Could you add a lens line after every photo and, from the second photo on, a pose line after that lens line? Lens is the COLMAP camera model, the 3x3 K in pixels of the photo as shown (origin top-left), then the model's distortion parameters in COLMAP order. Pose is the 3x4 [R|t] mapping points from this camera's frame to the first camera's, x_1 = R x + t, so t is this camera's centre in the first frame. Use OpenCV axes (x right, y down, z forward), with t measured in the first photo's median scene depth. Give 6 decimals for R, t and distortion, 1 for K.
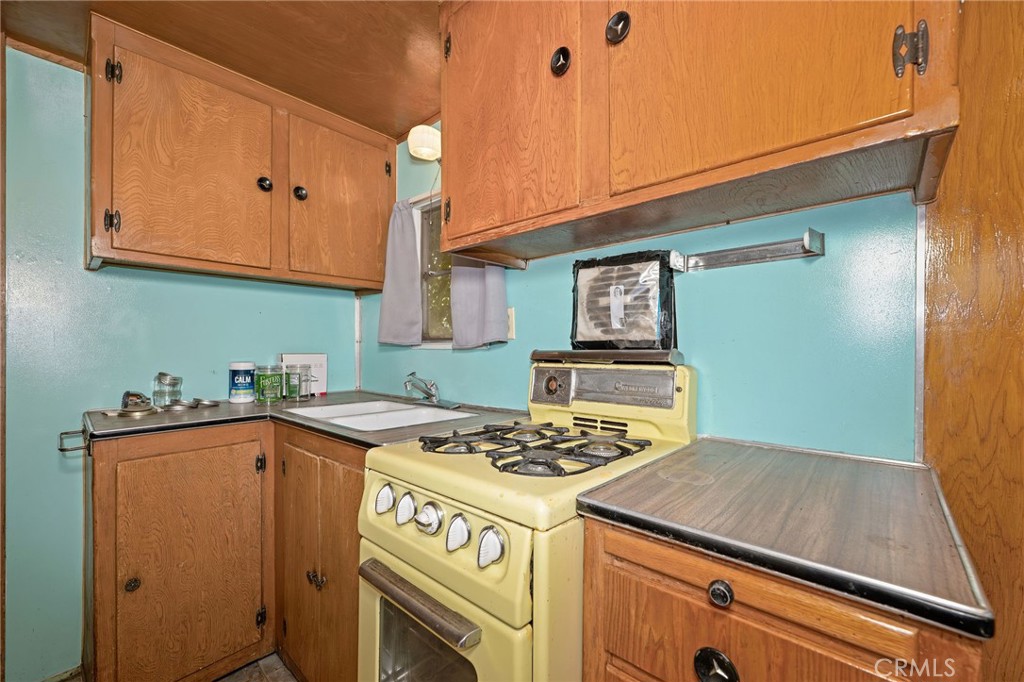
lens RADIAL K [[416.9, 0, 513.8], [0, 416.9, 347.9], [0, 0, 1]] dist [0.001921, 0.000523]
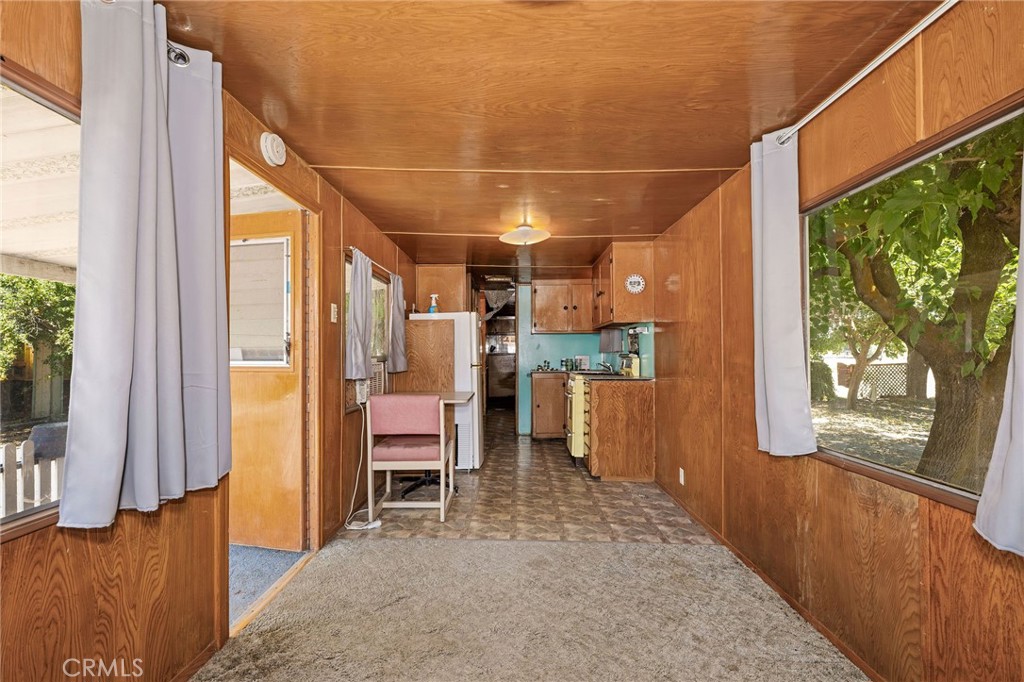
lens RADIAL K [[416.9, 0, 513.0], [0, 416.9, 347.9], [0, 0, 1]] dist [0.001921, 0.000523]
pose [[0.672002, -0.007933, -0.740507, 1.606345], [0.003057, 0.999964, -0.007938, -0.020998], [0.740543, 0.003071, 0.672002, -1.598620]]
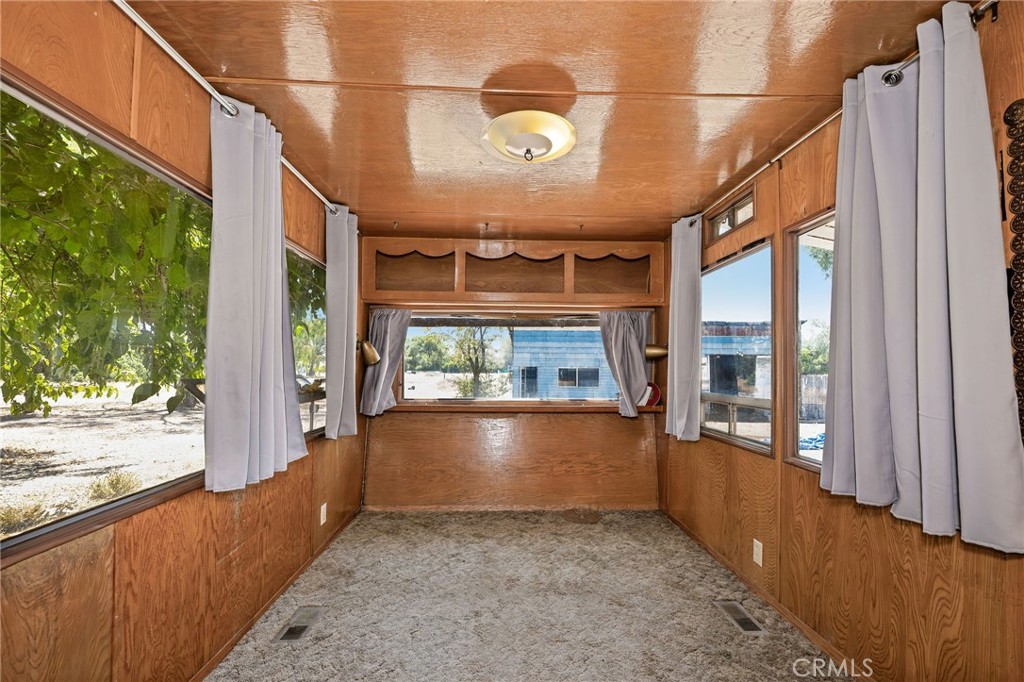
lens RADIAL K [[416.9, 0, 511.3], [0, 416.9, 361.9], [0, 0, 1]] dist [0.001921, 0.000523]
pose [[-0.698818, -0.002496, 0.715295, -3.059348], [-0.012269, 0.999889, -0.008497, -0.028957], [-0.715194, -0.014714, -0.698771, 3.354391]]
